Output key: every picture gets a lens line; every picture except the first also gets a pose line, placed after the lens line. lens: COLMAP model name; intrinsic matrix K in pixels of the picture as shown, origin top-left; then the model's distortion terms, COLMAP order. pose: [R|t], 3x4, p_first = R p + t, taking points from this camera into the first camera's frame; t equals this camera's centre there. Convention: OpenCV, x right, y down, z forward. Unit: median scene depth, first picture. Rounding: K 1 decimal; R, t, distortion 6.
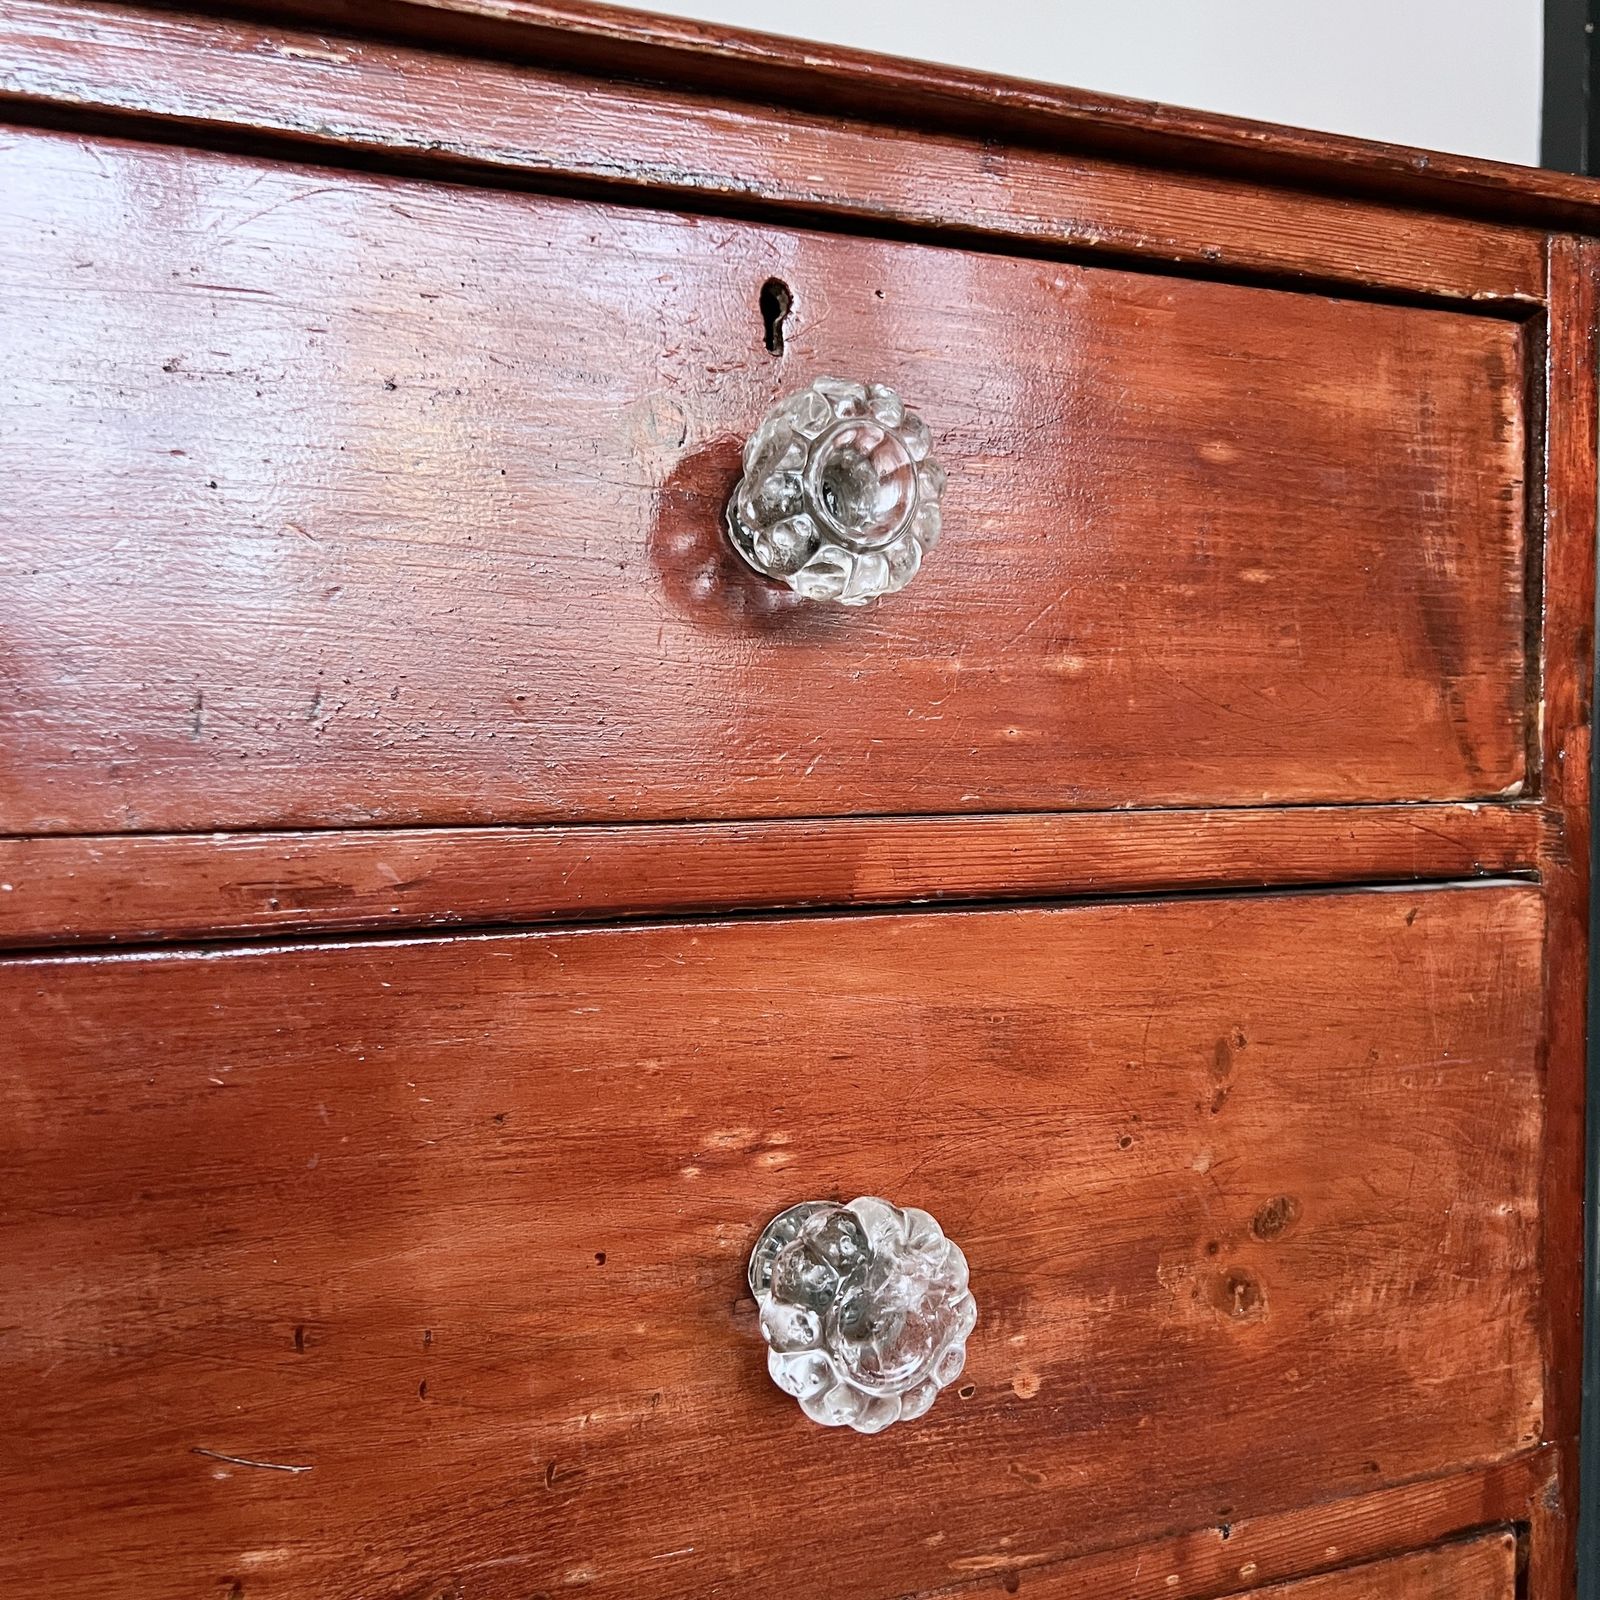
lens RADIAL K [[1626.1, 0, 800.0], [0, 1626.1, 800.0], [0, 0, 1]] dist [0.006179, 0.004601]
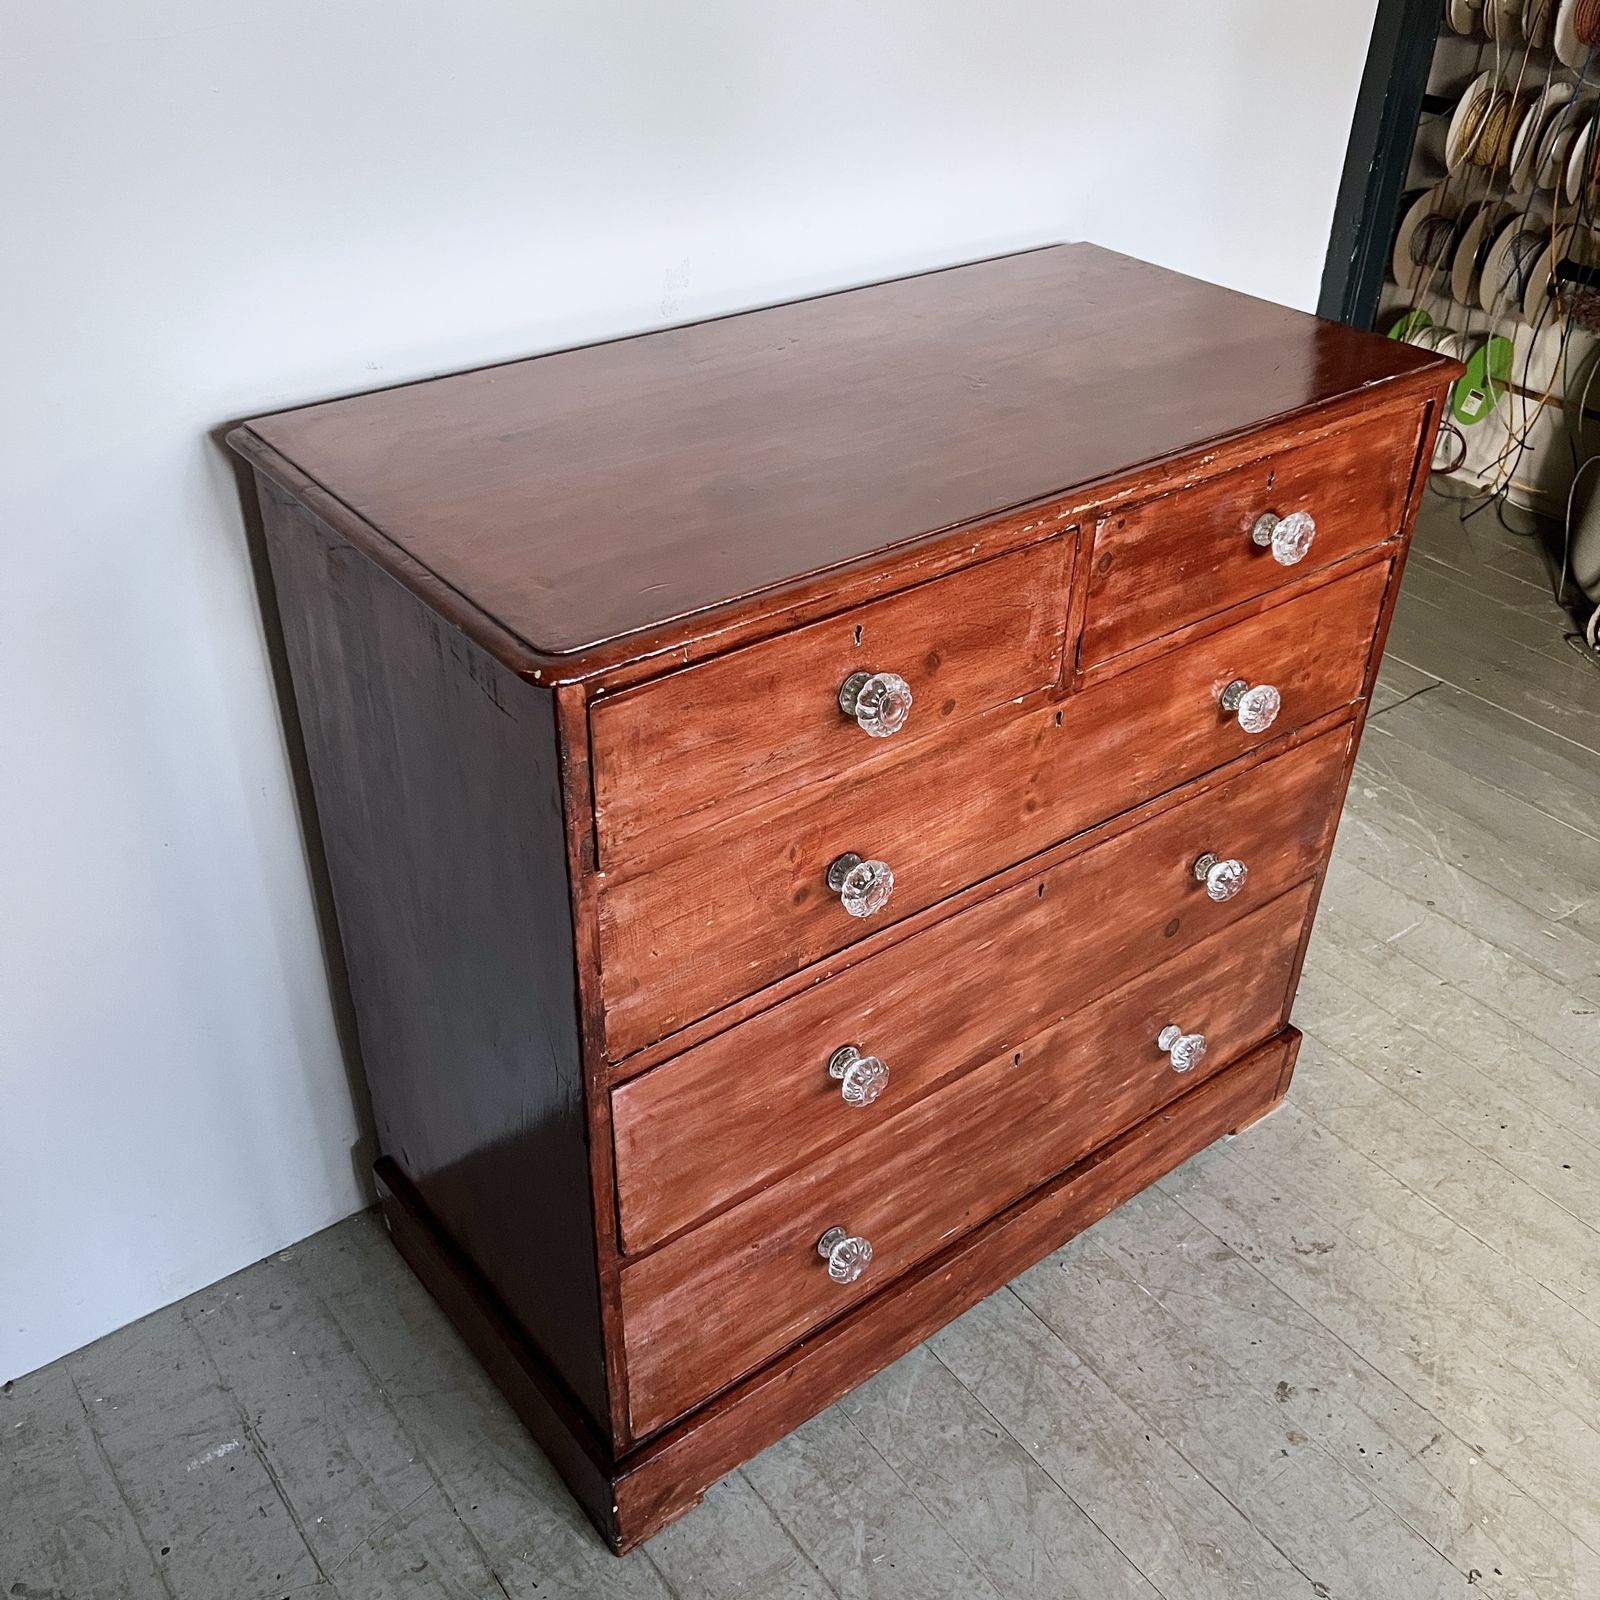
lens RADIAL K [[1634.8, 0, 804.8], [0, 1634.8, 805.3], [0, 0, 1]] dist [0.074368, -0.093460]
pose [[0.964126, -0.119035, 0.237260, -1.895845], [-0.034992, 0.829023, 0.558119, -1.630325], [-0.263130, -0.546399, 0.795117, -2.019373]]
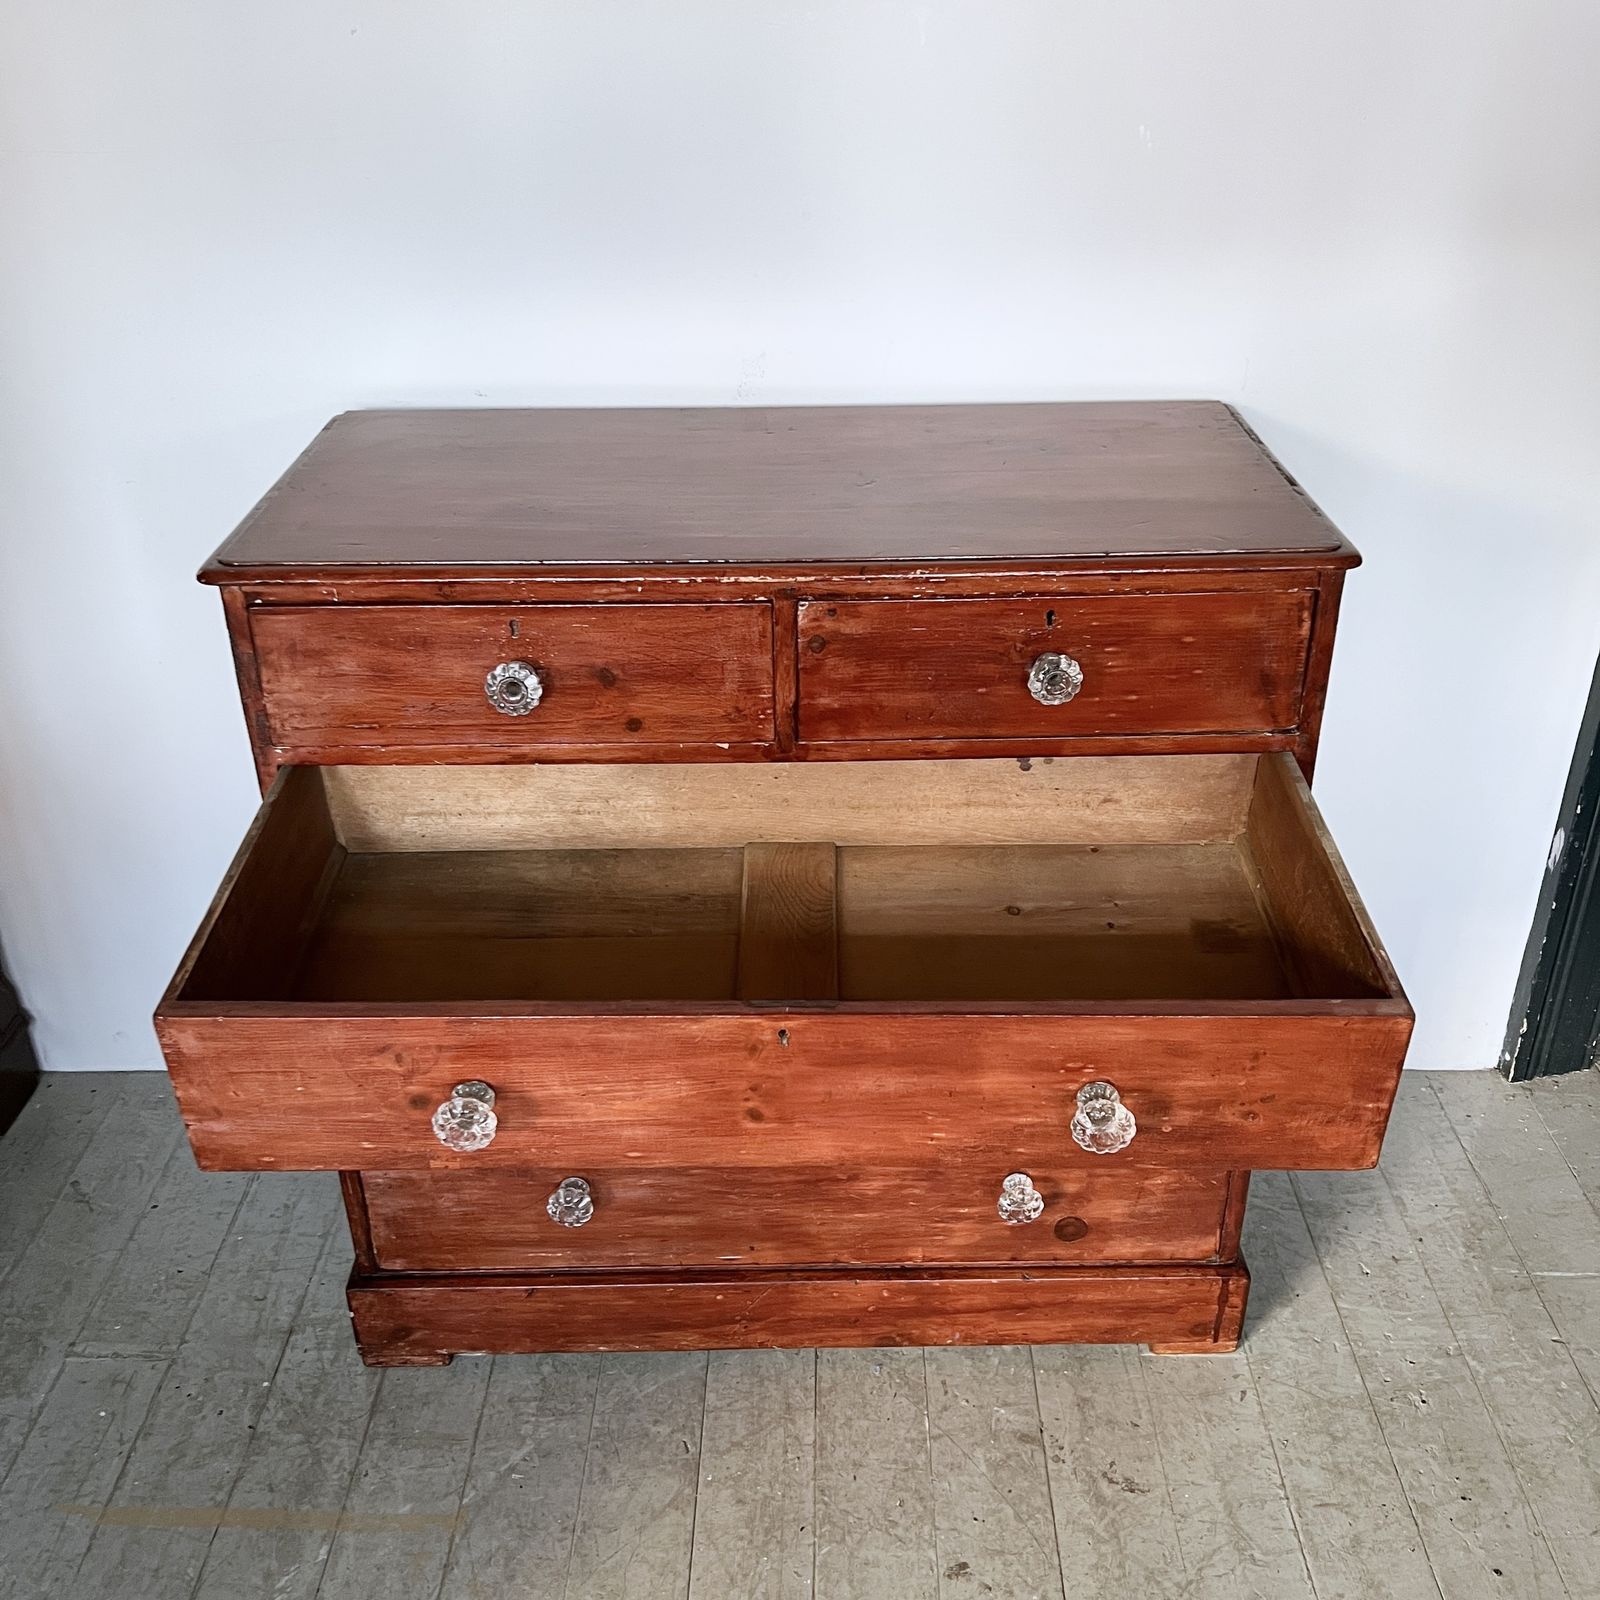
lens RADIAL K [[1620.1, 0, 792.5], [0, 1620.1, 804.4], [0, 0, 1]] dist [0.085731, -0.139757]
pose [[0.920951, 0.190078, -0.340175, 0.746825], [0.001244, 0.871527, 0.490346, -1.647676], [0.389675, -0.452008, 0.802398, -2.313448]]
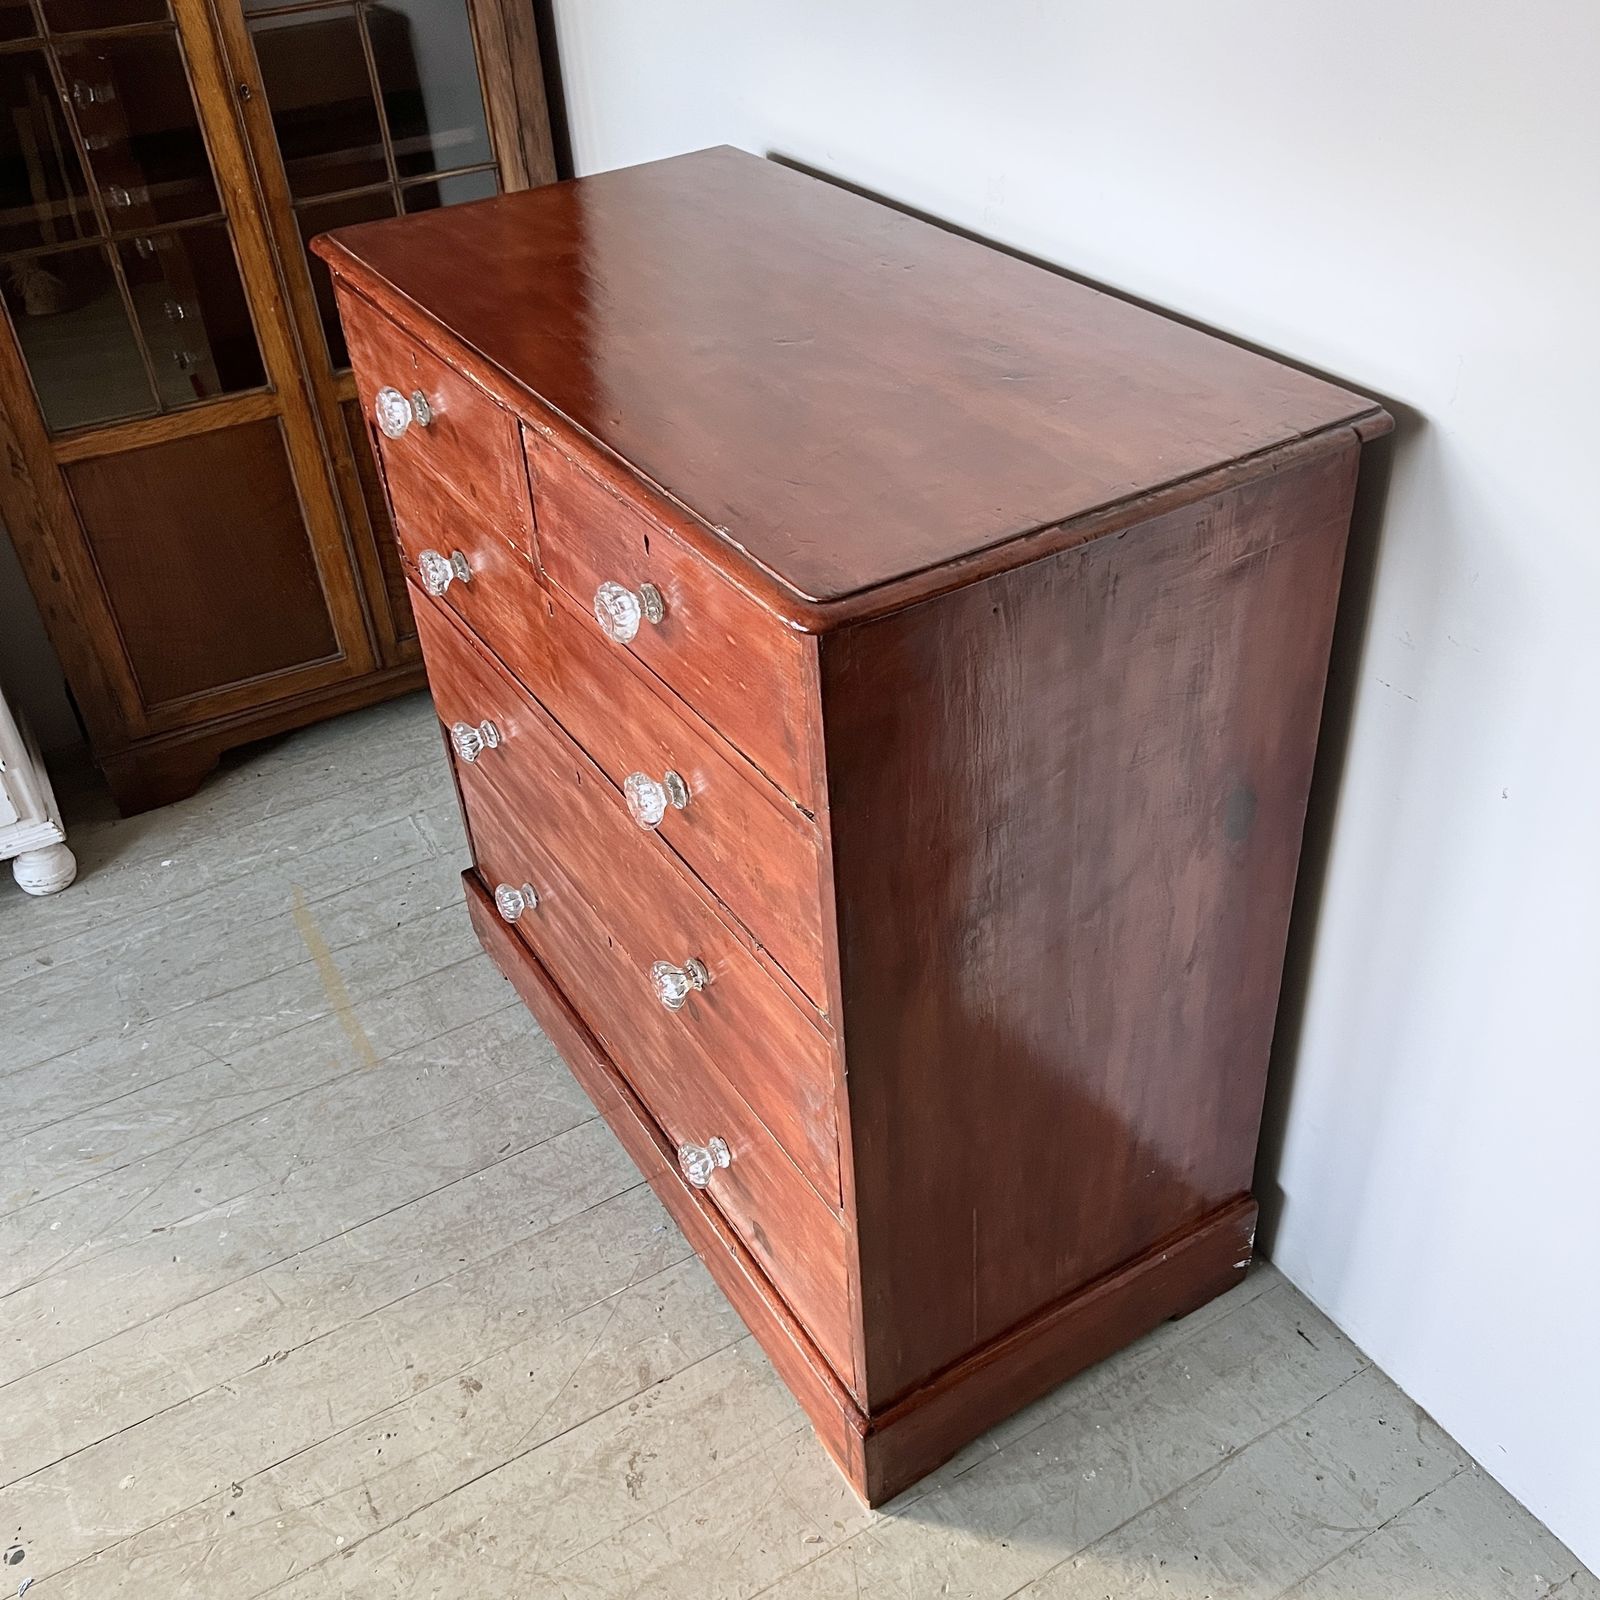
lens RADIAL K [[1620.0, 0, 776.3], [0, 1620.0, 795.6], [0, 0, 1]] dist [0.080962, -0.121331]
pose [[0.125390, 0.582290, -0.803253, 2.638875], [0.074474, 0.801834, 0.592887, -1.613815], [0.989308, -0.134164, 0.057177, 0.925948]]
